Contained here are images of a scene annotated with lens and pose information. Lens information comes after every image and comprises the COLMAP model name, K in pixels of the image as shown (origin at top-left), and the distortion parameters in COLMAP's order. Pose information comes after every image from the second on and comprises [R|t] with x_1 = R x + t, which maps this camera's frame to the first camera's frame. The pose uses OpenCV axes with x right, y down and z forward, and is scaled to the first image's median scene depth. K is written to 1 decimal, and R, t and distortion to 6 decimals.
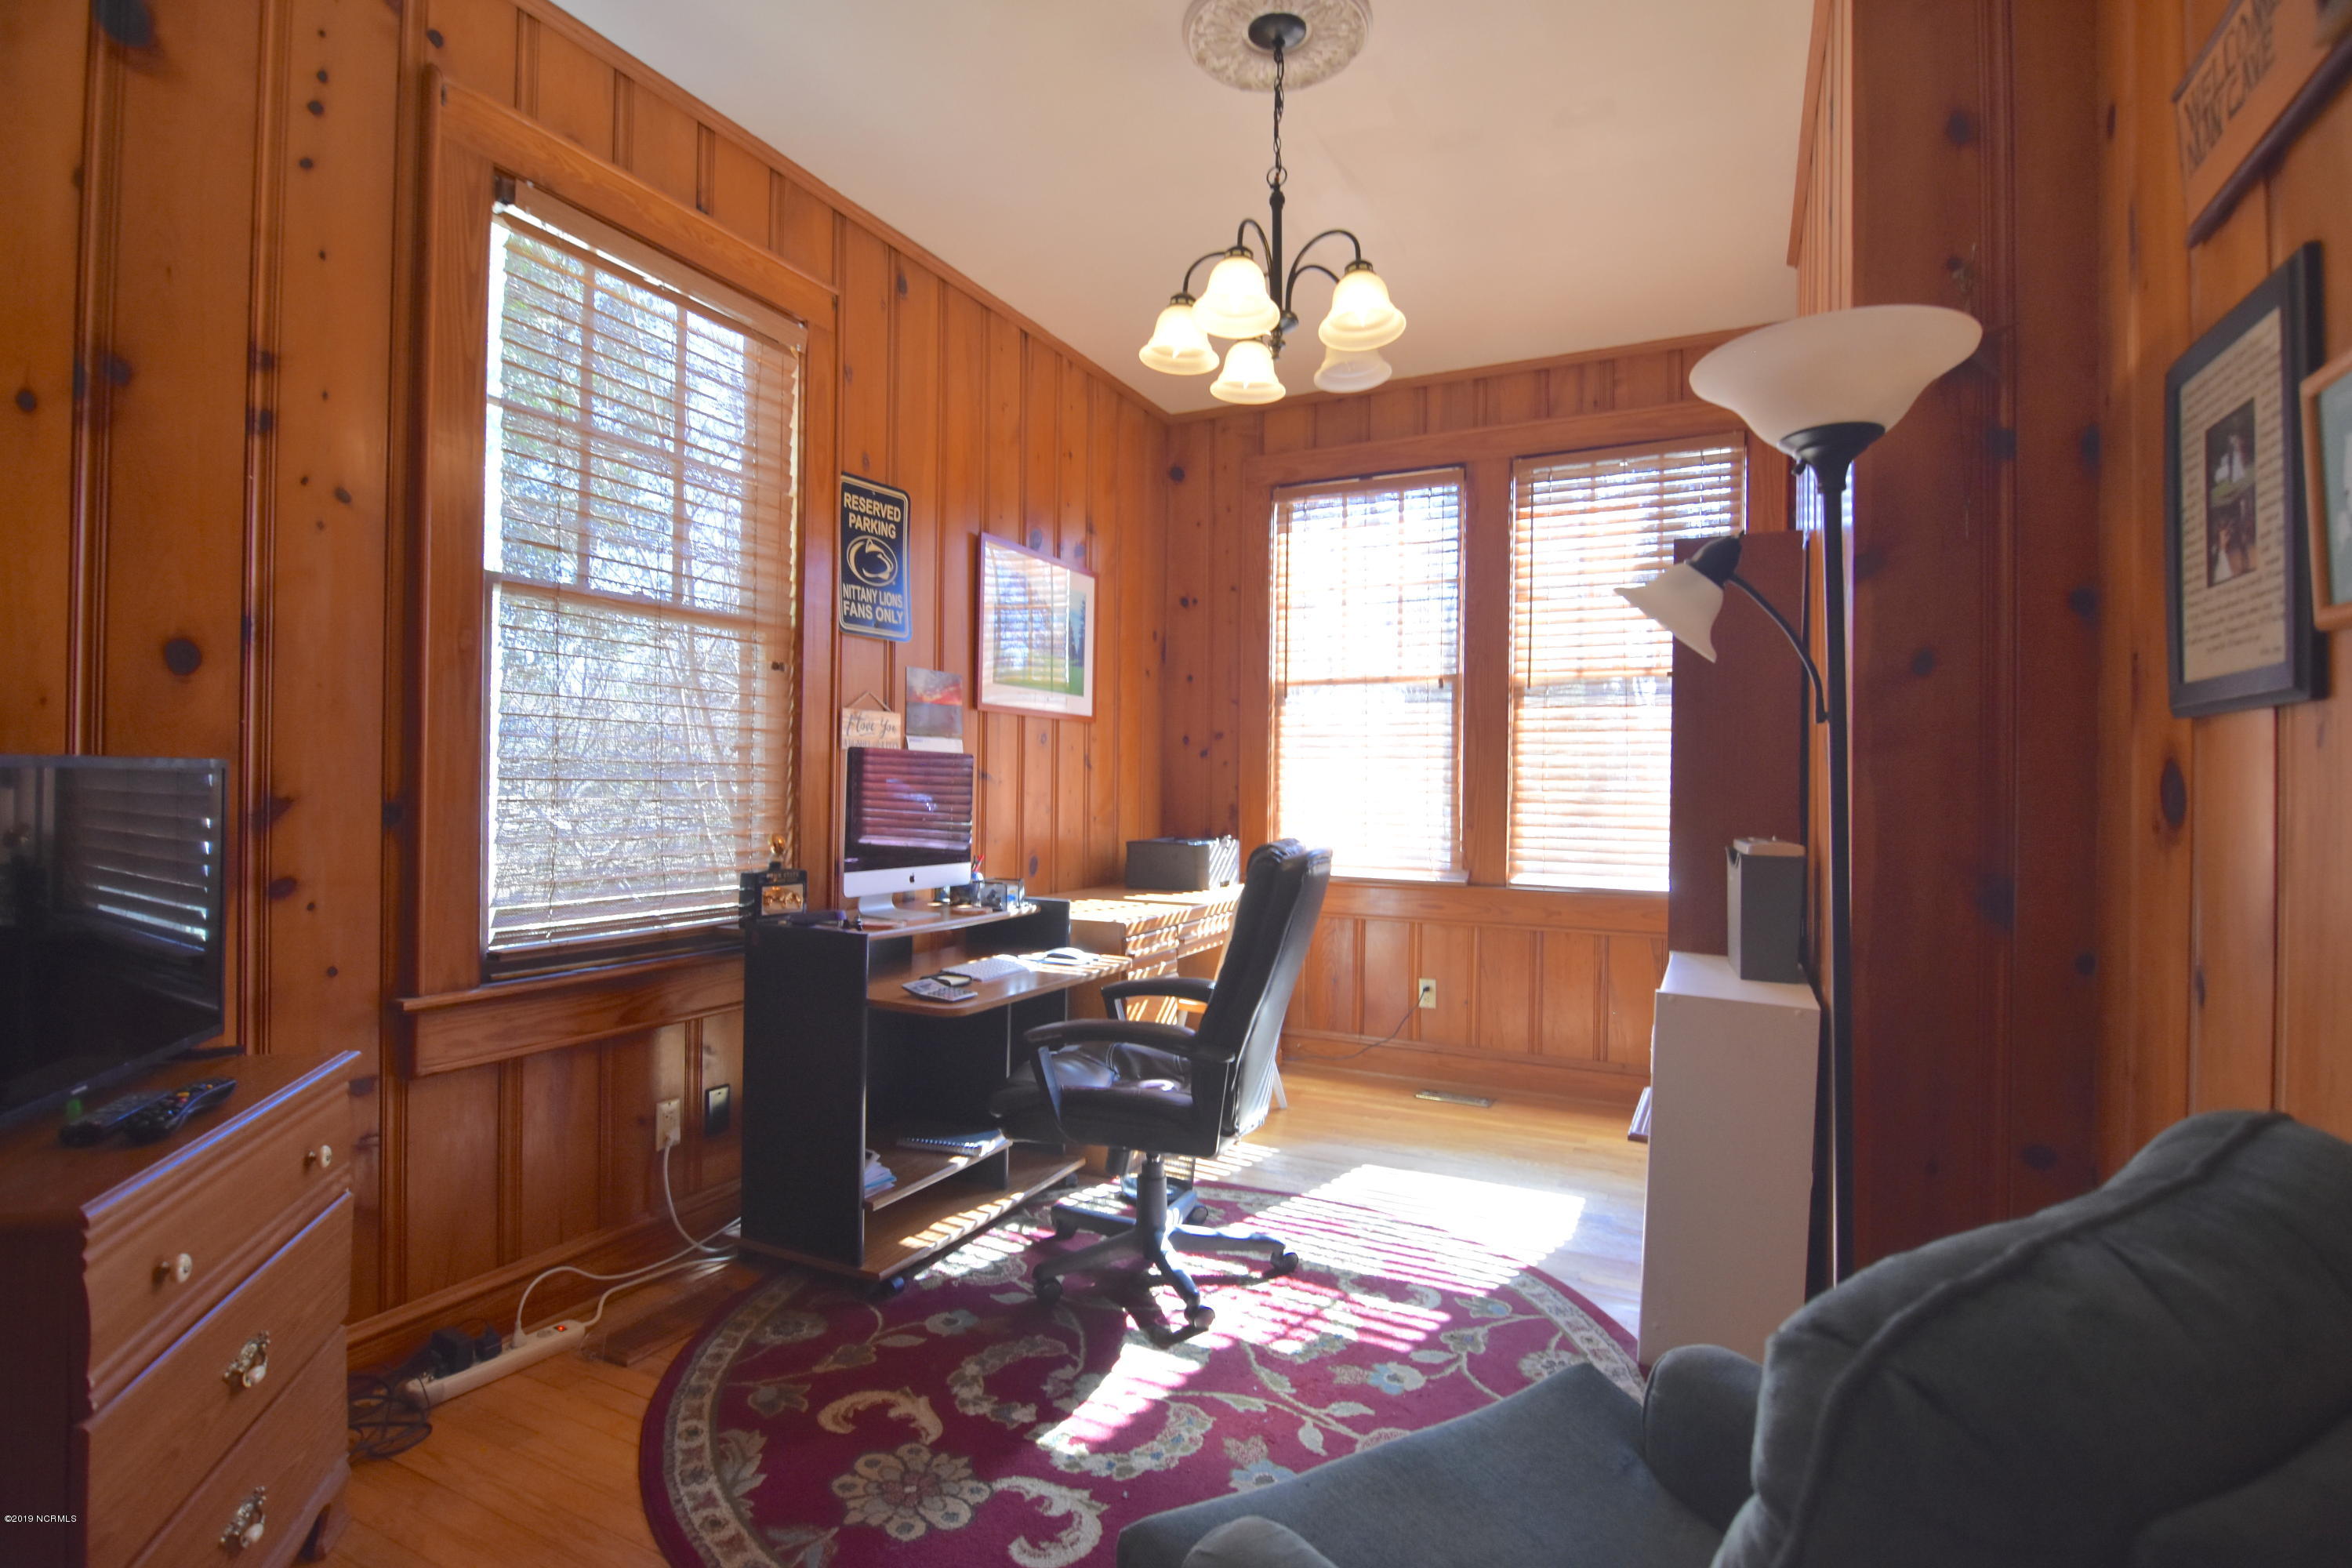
lens RADIAL K [[1129.3, 0, 1178.8], [0, 1129.3, 779.3], [0, 0, 1]] dist [-0.009350, -0.010215]
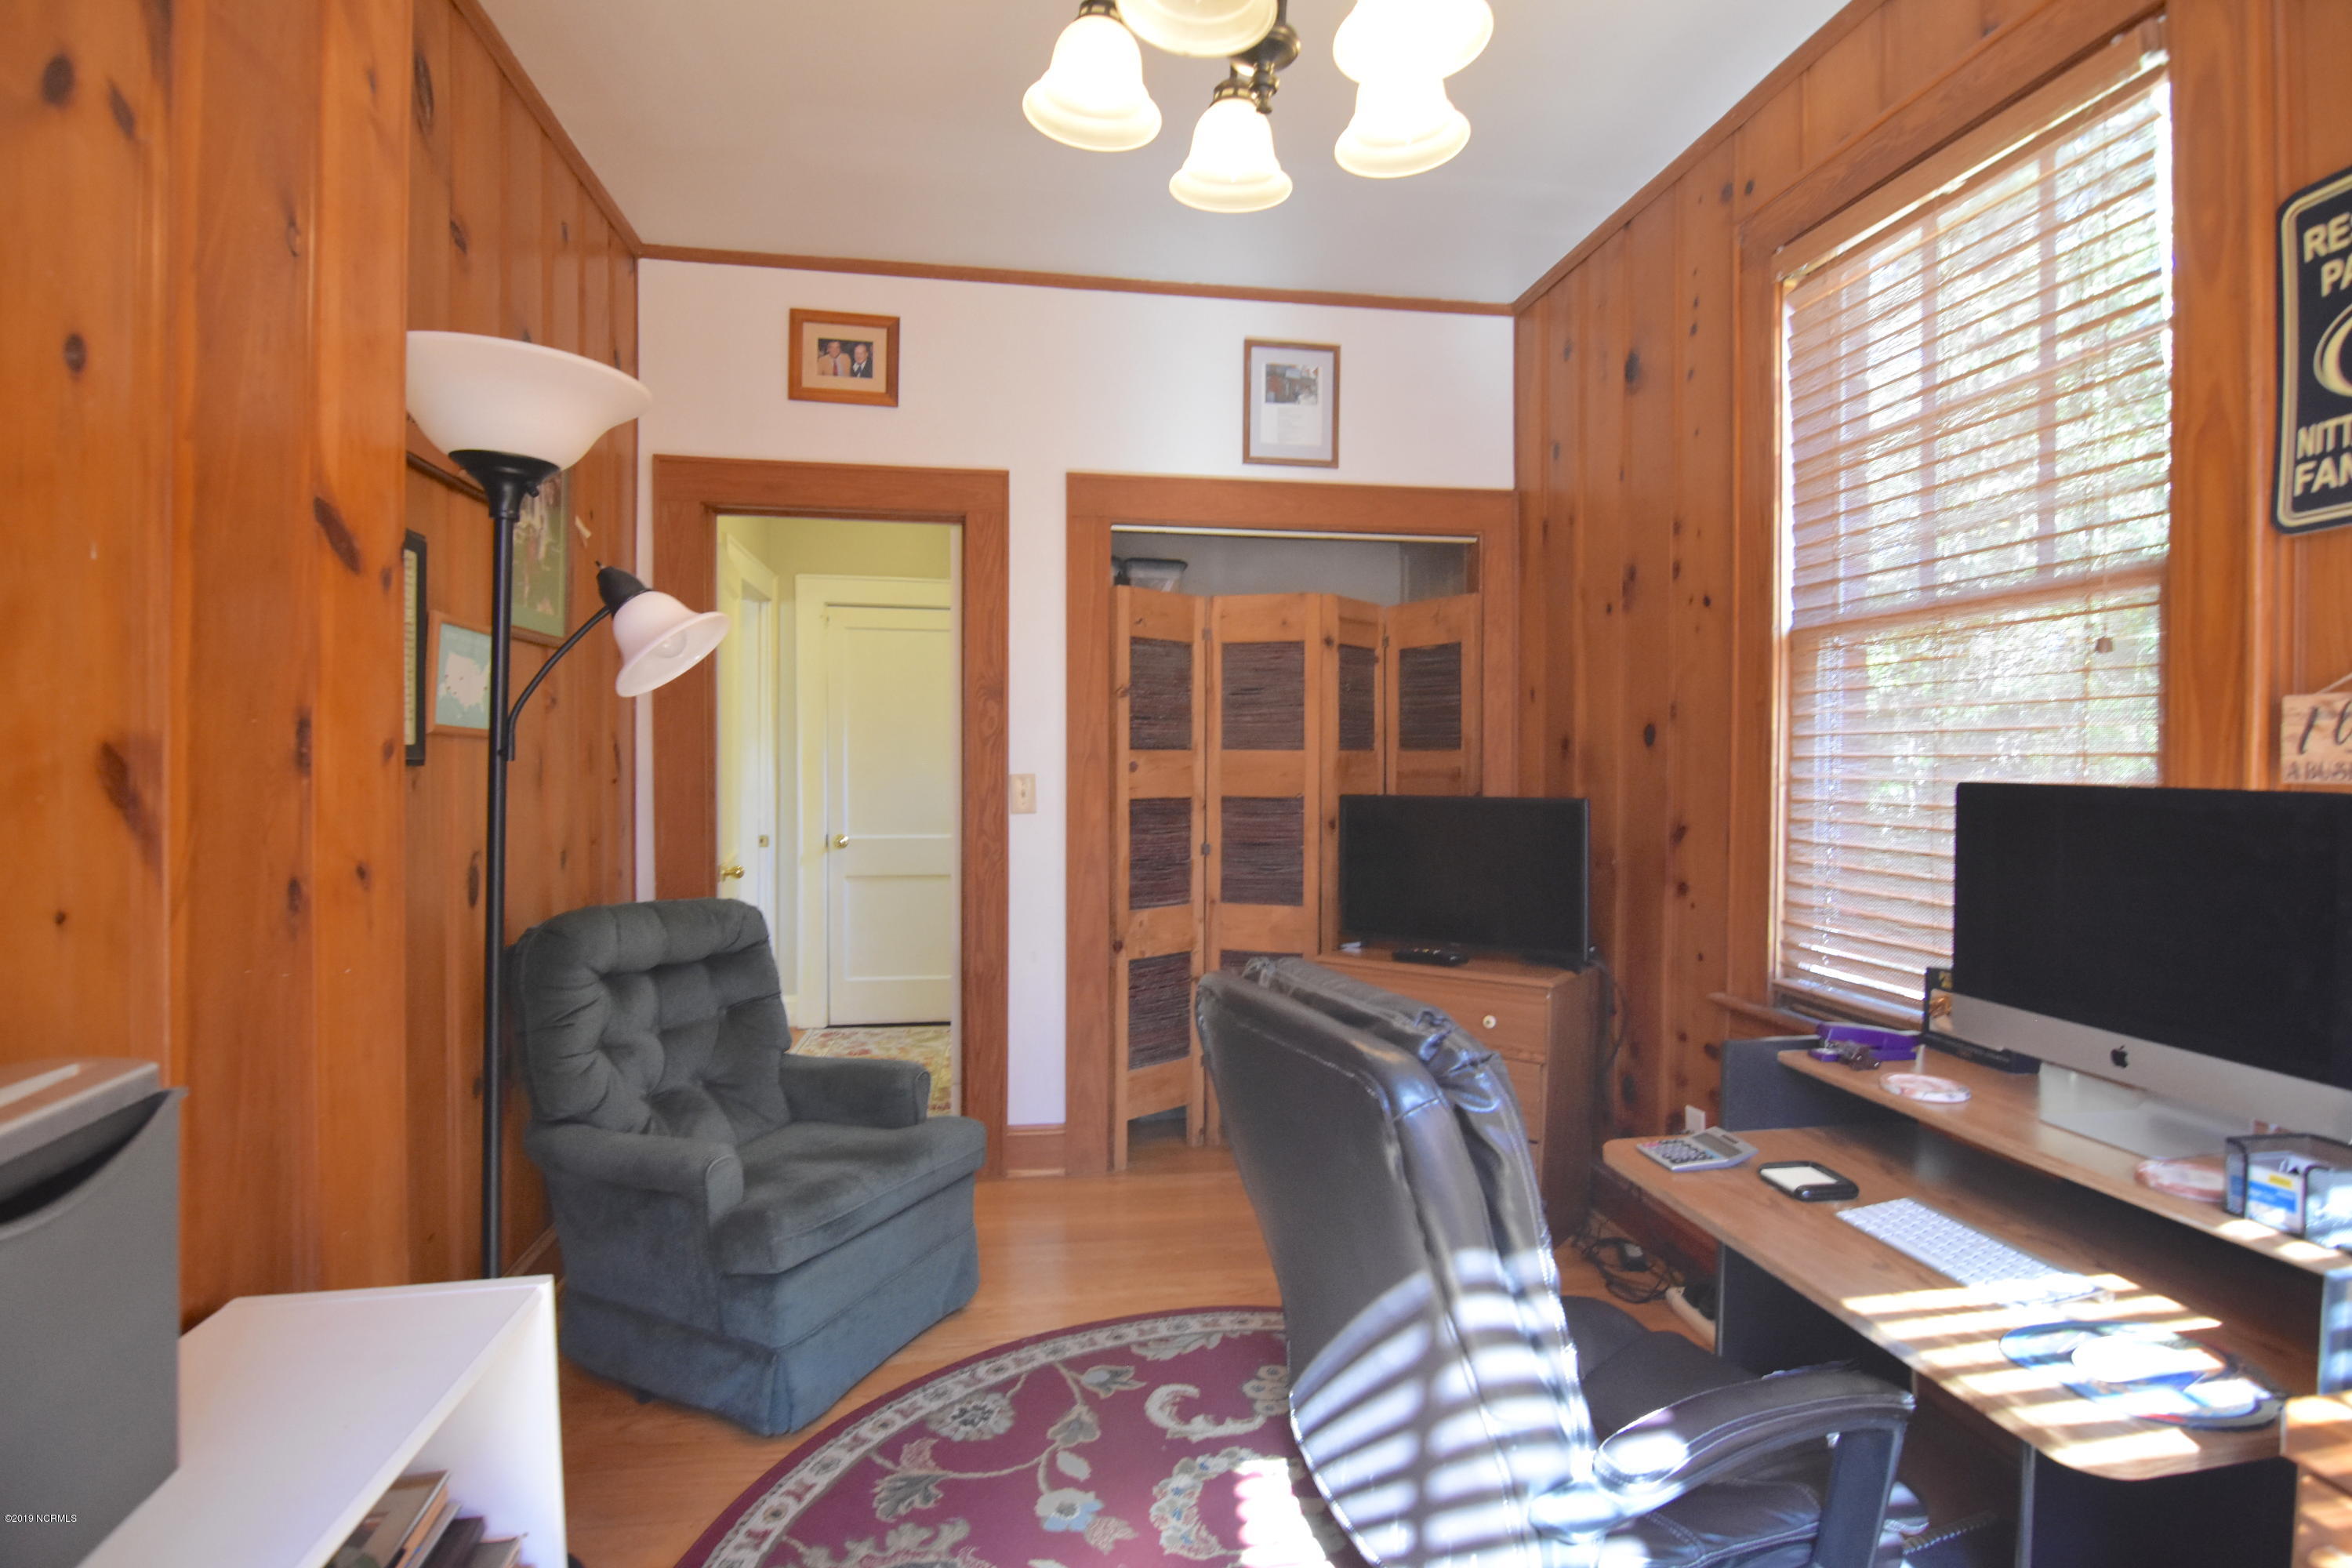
lens RADIAL K [[1129.3, 0, 1181.8], [0, 1129.3, 776.8], [0, 0, 1]] dist [-0.009350, -0.010215]
pose [[-0.816058, -0.007448, -0.577921, 0.558493], [-0.010862, 0.999938, 0.002451, -0.041889], [0.577867, 0.008278, -0.816089, 1.799541]]
